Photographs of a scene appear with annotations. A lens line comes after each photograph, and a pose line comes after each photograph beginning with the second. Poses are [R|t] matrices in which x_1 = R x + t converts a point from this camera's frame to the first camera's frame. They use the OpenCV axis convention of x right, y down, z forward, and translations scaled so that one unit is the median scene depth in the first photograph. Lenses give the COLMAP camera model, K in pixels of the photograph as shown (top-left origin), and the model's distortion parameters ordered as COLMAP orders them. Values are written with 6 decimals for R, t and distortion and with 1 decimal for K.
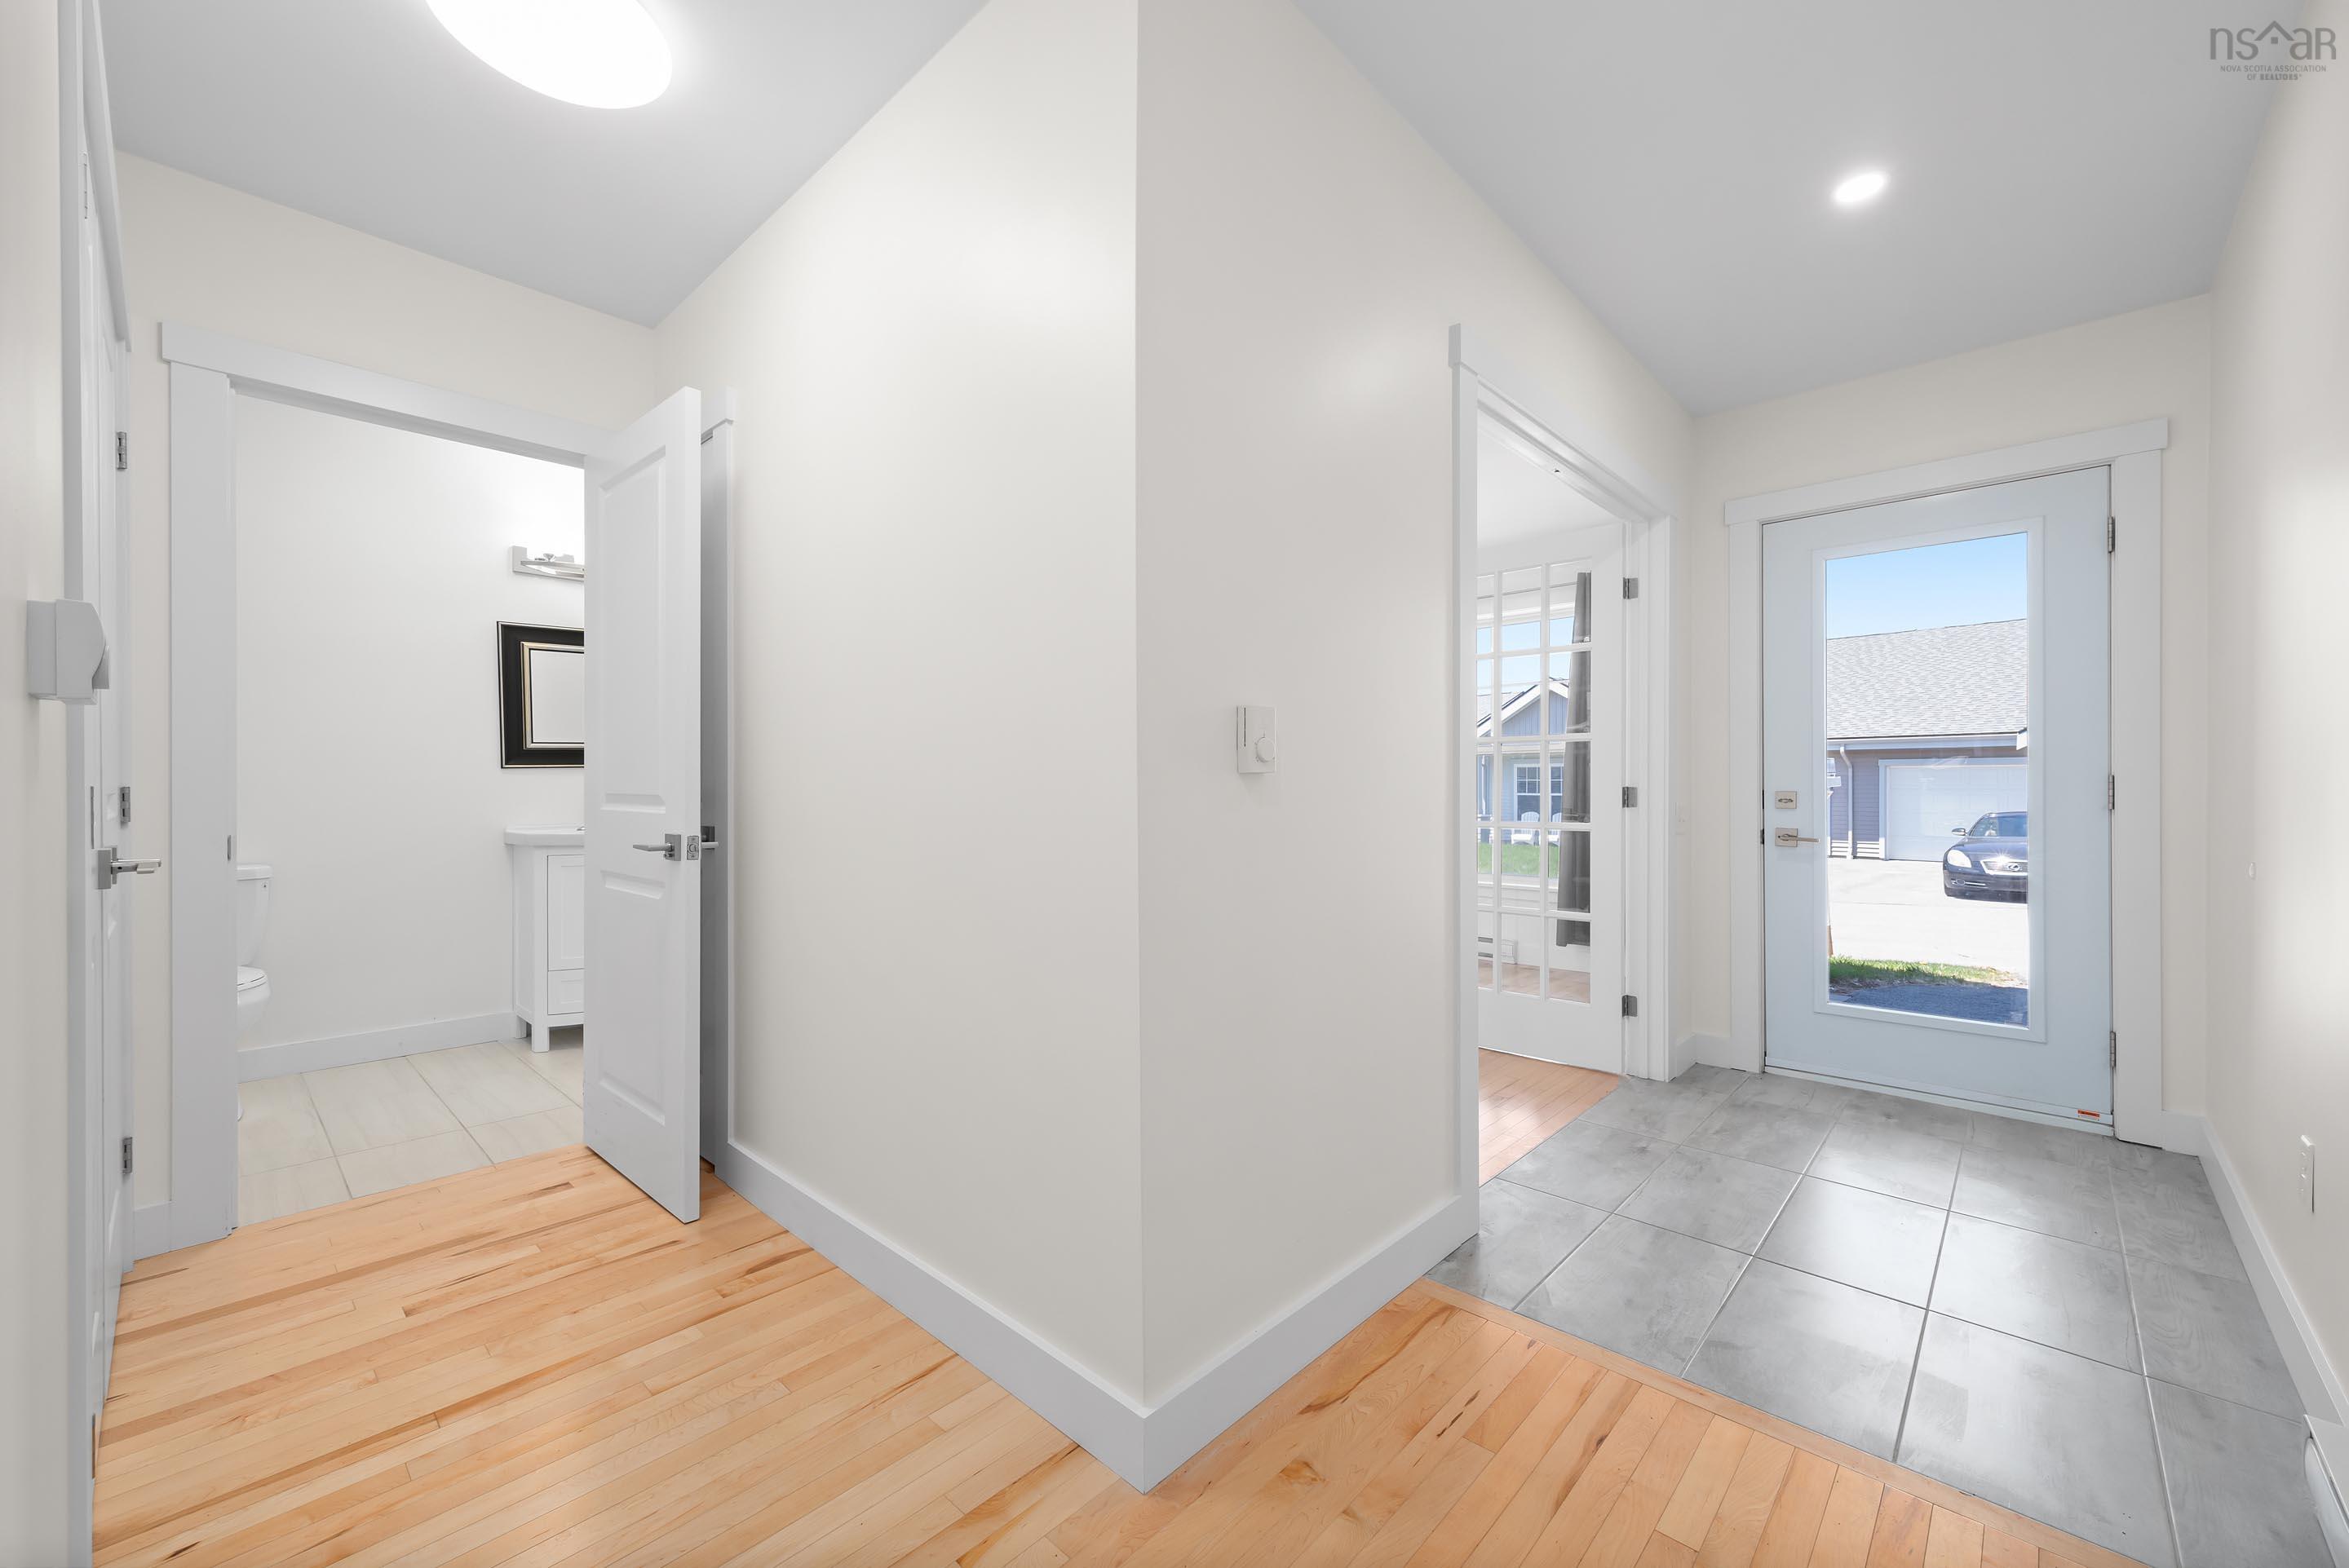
lens RADIAL K [[930.8, 0, 1174.5], [0, 930.8, 784.0], [0, 0, 1]] dist [-0.000264, -0.000077]
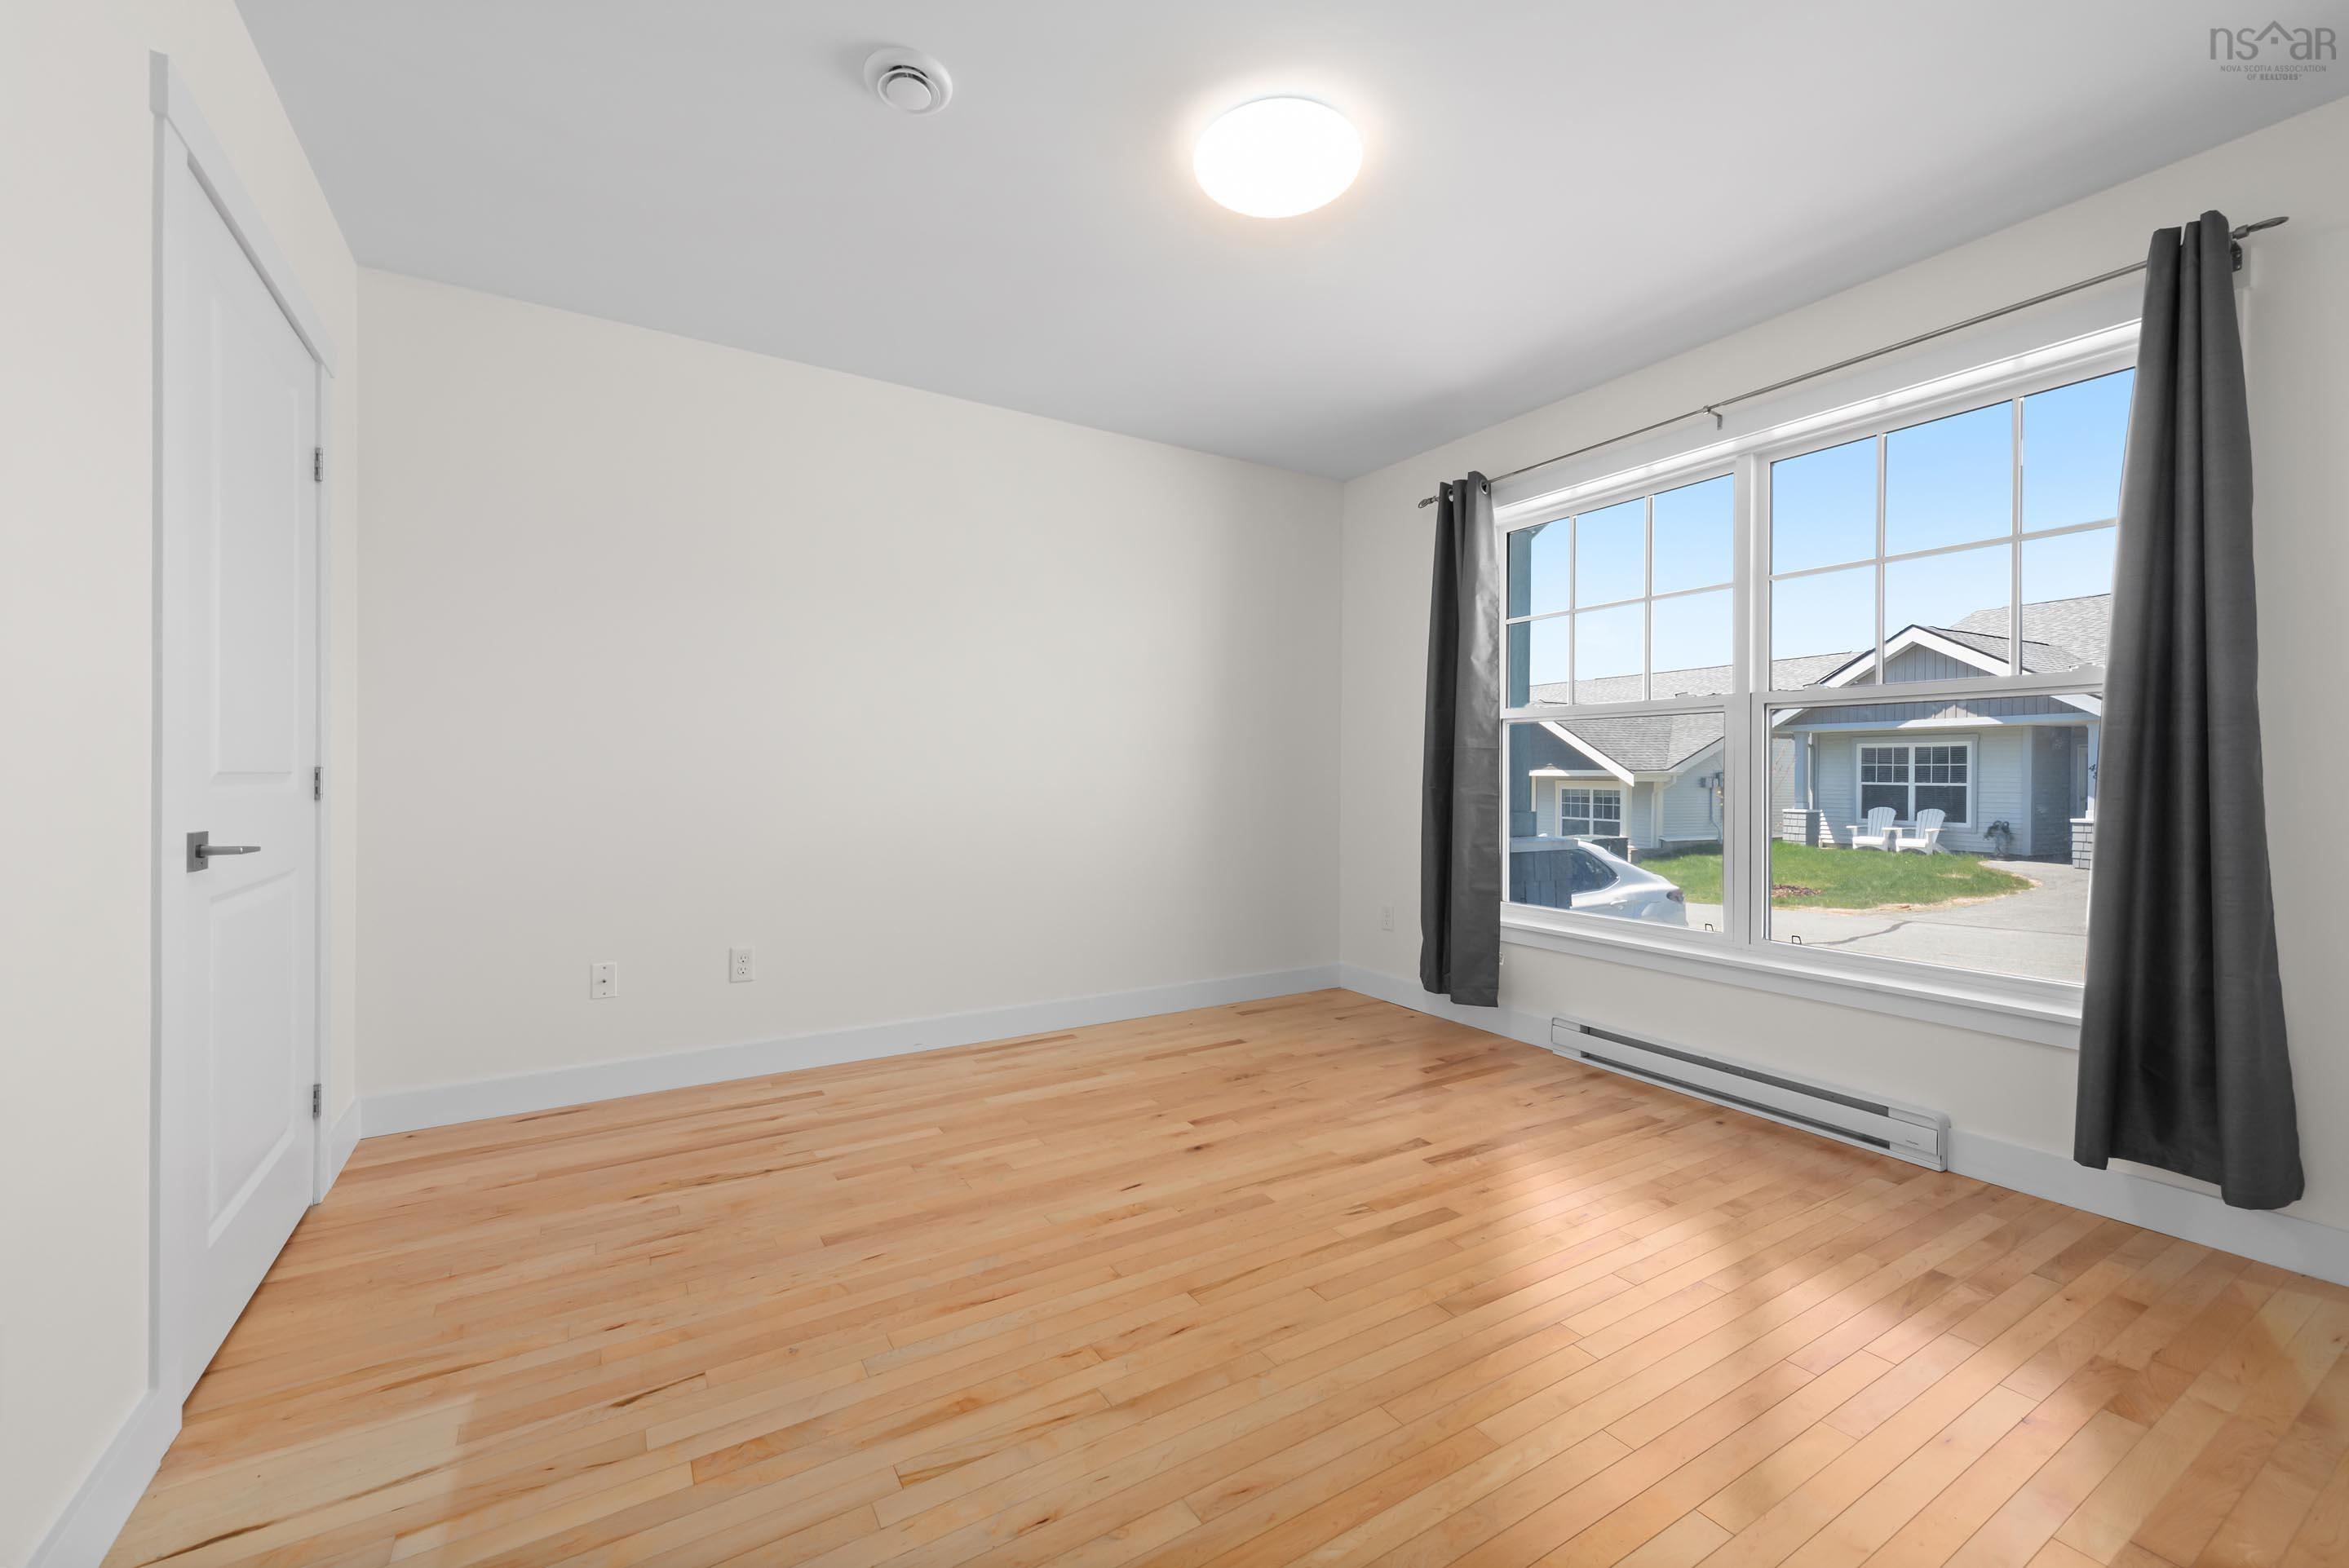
lens RADIAL K [[930.8, 0, 1174.5], [0, 930.8, 784.0], [0, 0, 1]] dist [-0.000264, -0.000077]
pose [[0.963365, 0.008532, -0.268059, 0.194276], [-0.003869, 0.999832, 0.017919, -0.000133], [0.268167, -0.016226, 0.963236, 0.728683]]
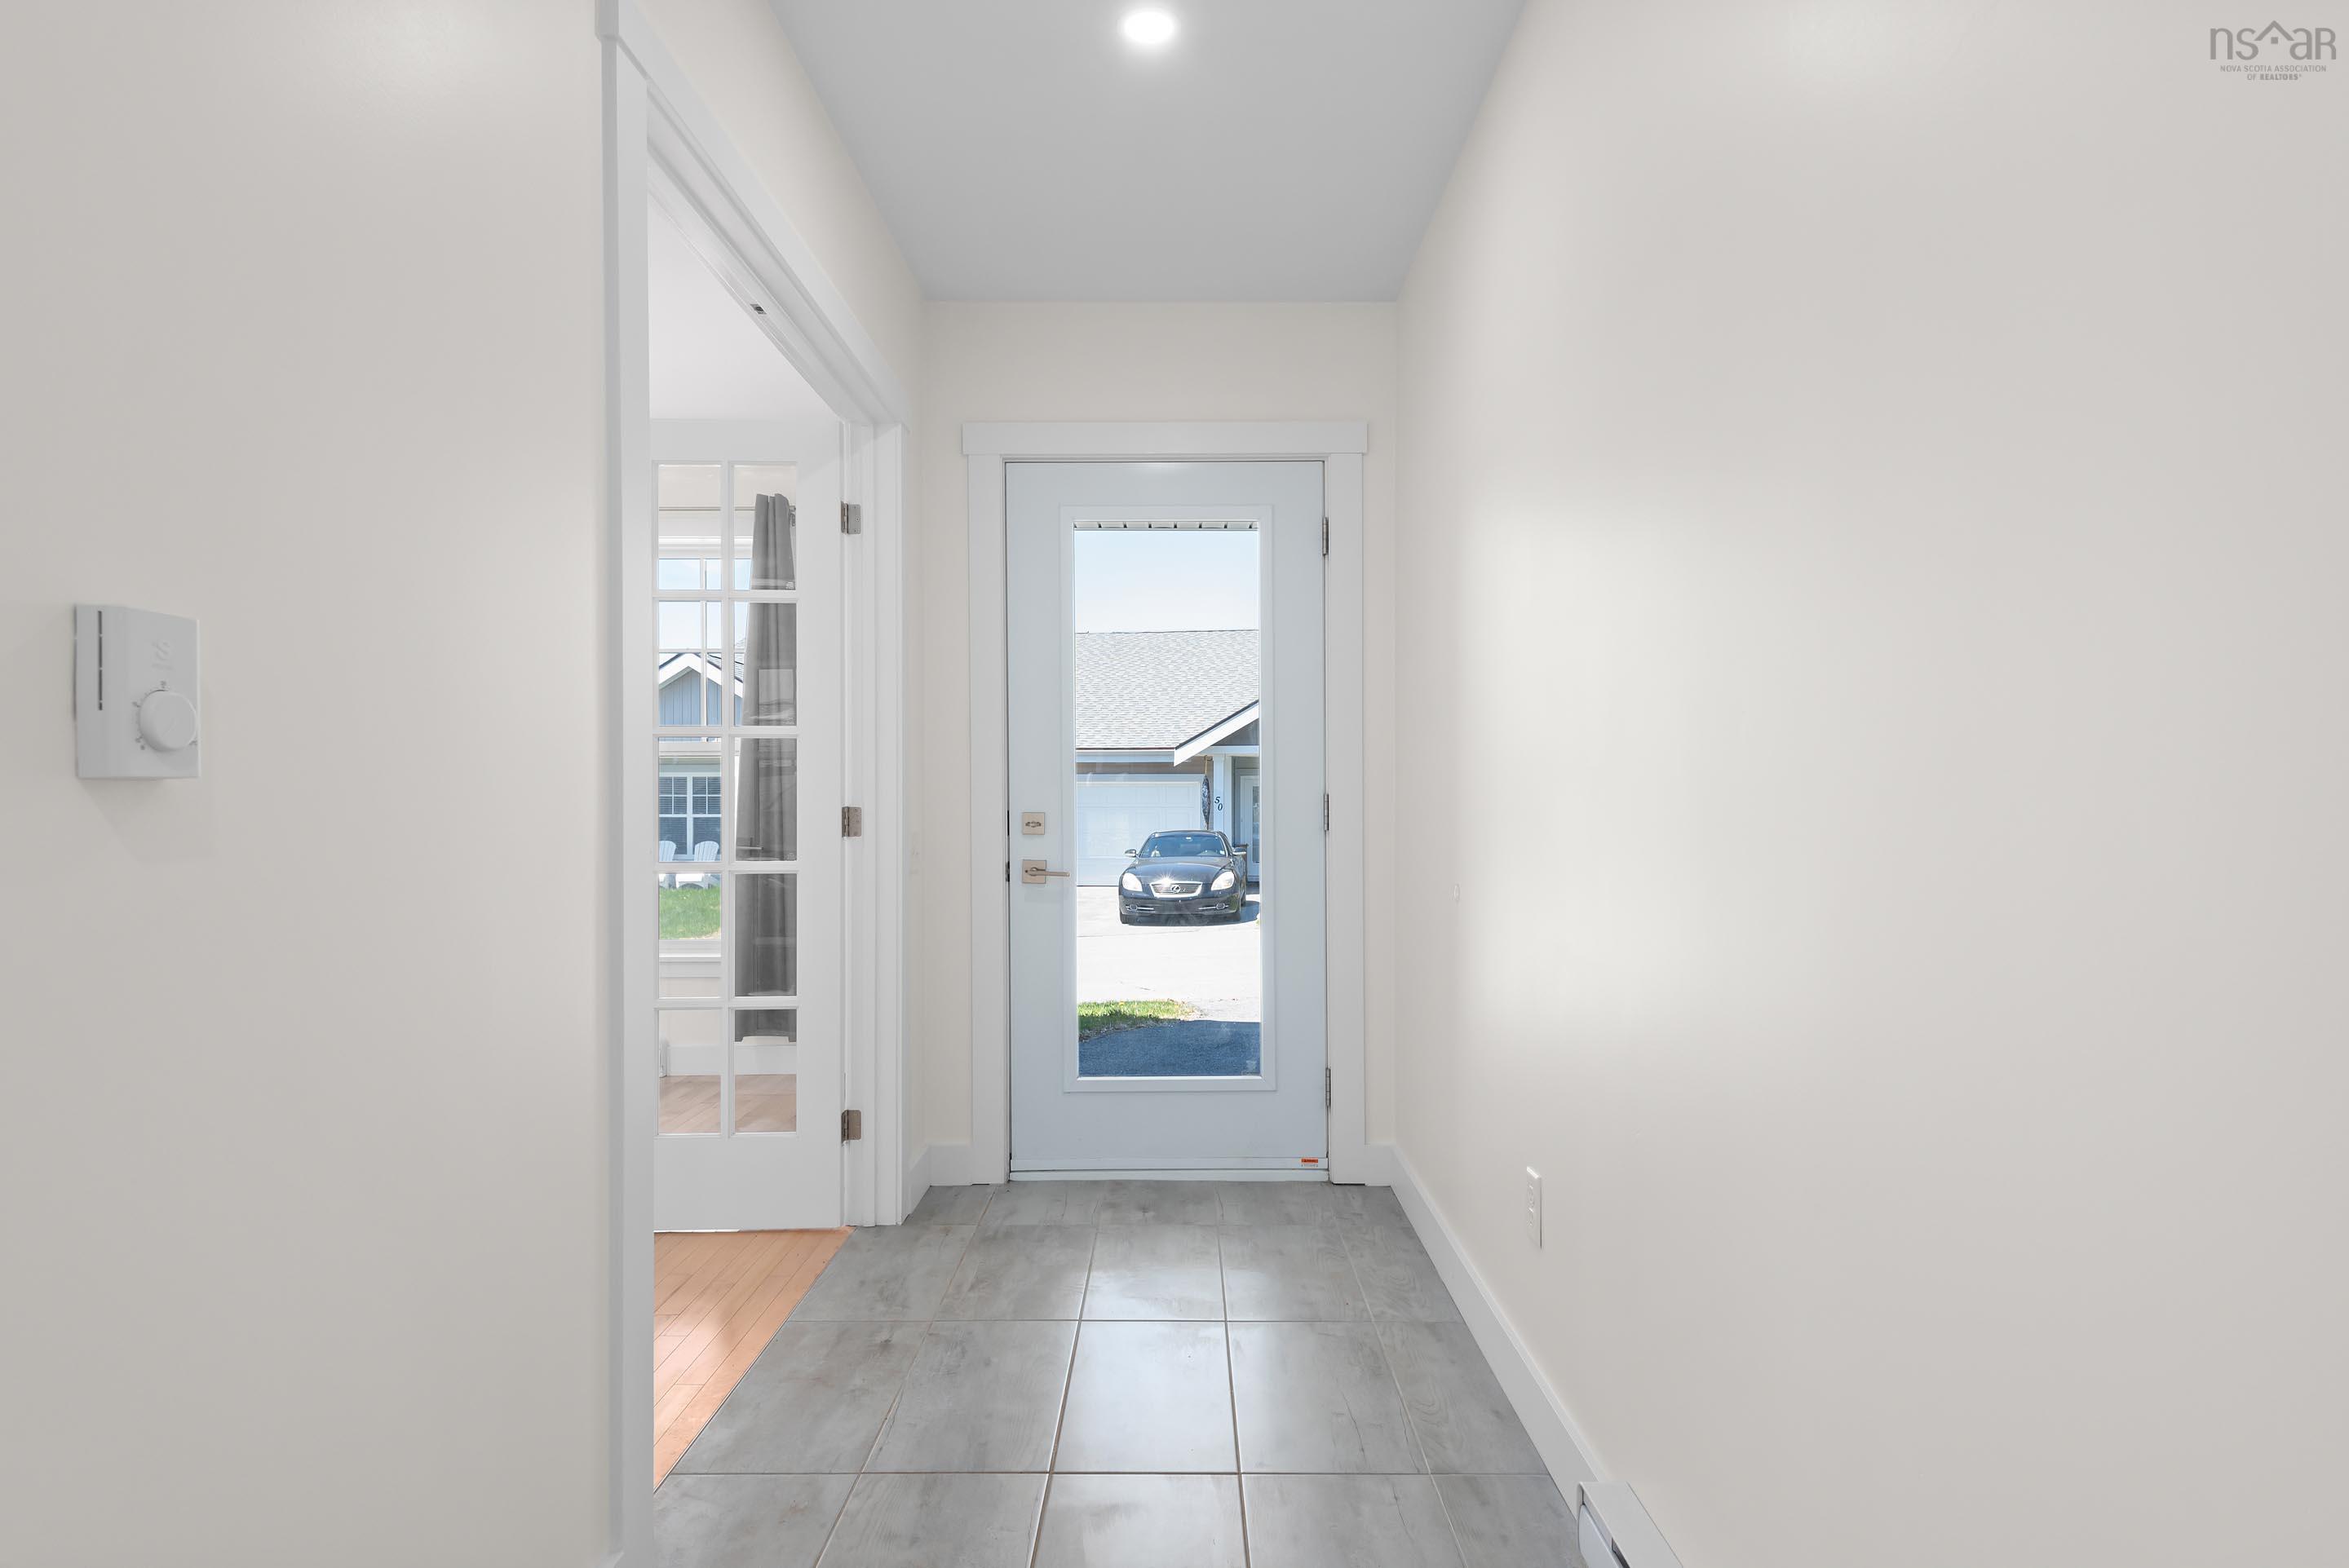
lens RADIAL K [[1282.0, 0, 1178.3], [0, 1282.0, 807.9], [0, 0, 1]] dist [0.038431, -0.029668]
pose [[0.730526, -0.002229, 0.682882, 0.017687], [-0.001515, 0.999987, 0.004885, -0.001266], [-0.682884, -0.004603, 0.730513, 0.152582]]
